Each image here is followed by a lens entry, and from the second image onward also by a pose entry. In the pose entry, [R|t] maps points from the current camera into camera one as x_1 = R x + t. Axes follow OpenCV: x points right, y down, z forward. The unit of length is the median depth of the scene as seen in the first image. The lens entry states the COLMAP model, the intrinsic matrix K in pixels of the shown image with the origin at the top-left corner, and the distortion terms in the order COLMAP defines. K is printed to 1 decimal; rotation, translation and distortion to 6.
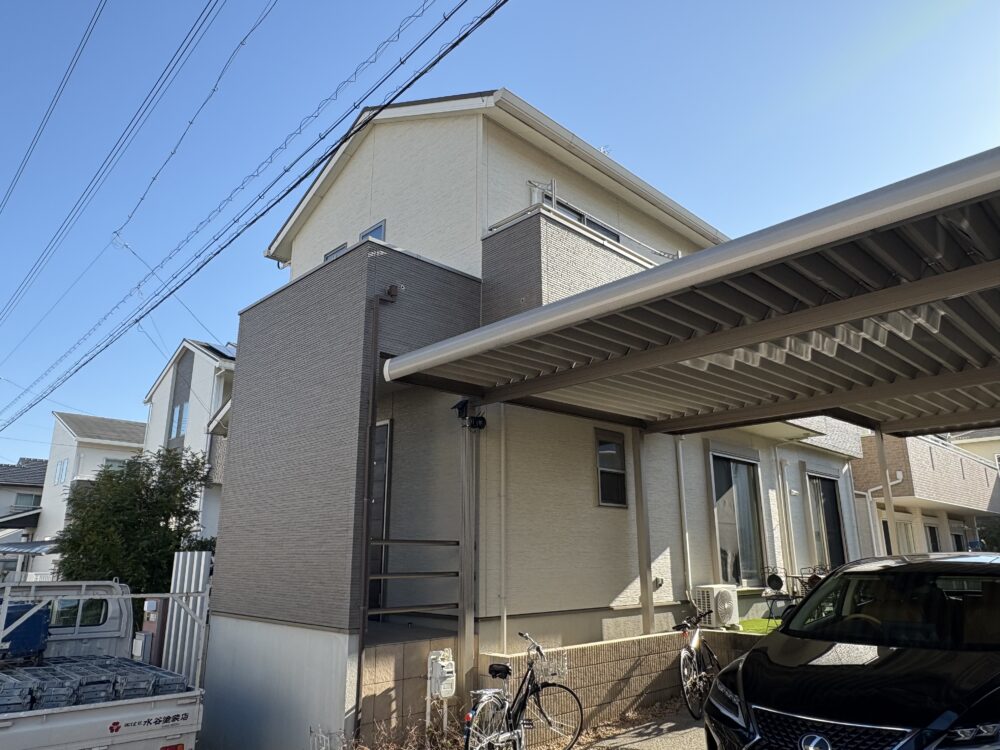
lens RADIAL K [[744.0, 0, 499.0], [0, 744.0, 348.9], [0, 0, 1]] dist [-0.004855, -0.001704]
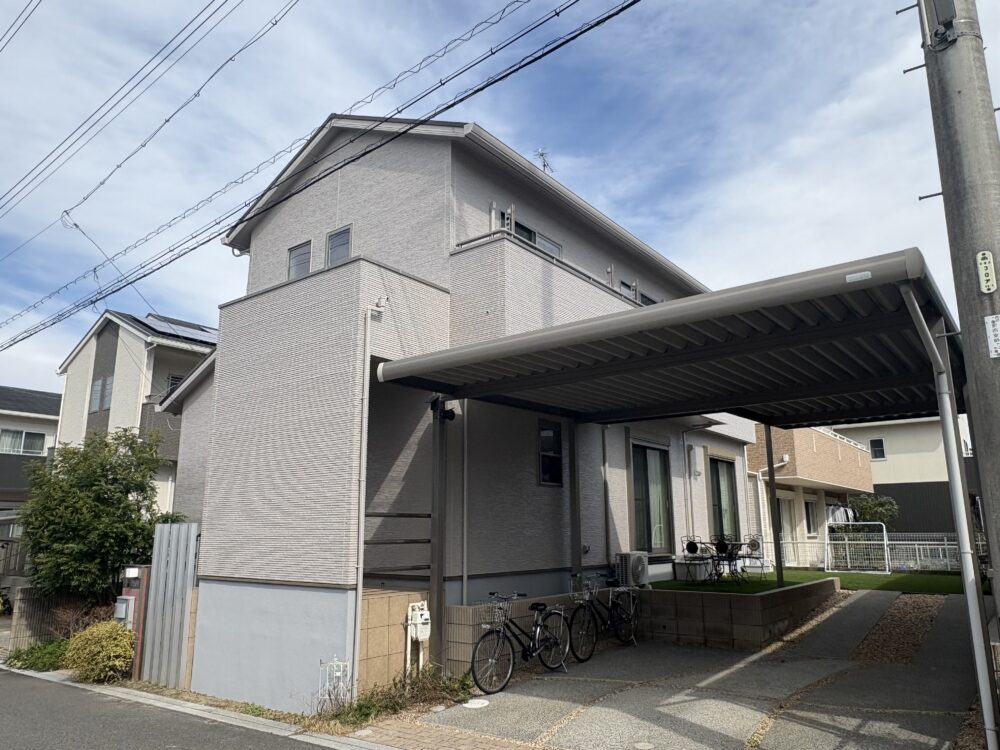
lens RADIAL K [[759.0, 0, 501.1], [0, 759.0, 354.7], [0, 0, 1]] dist [0.036647, -0.000459]
pose [[0.990939, 0.030340, 0.130838, -0.080621], [-0.036507, 0.998320, 0.044991, -0.041145], [-0.129253, -0.049360, 0.990382, -0.154027]]
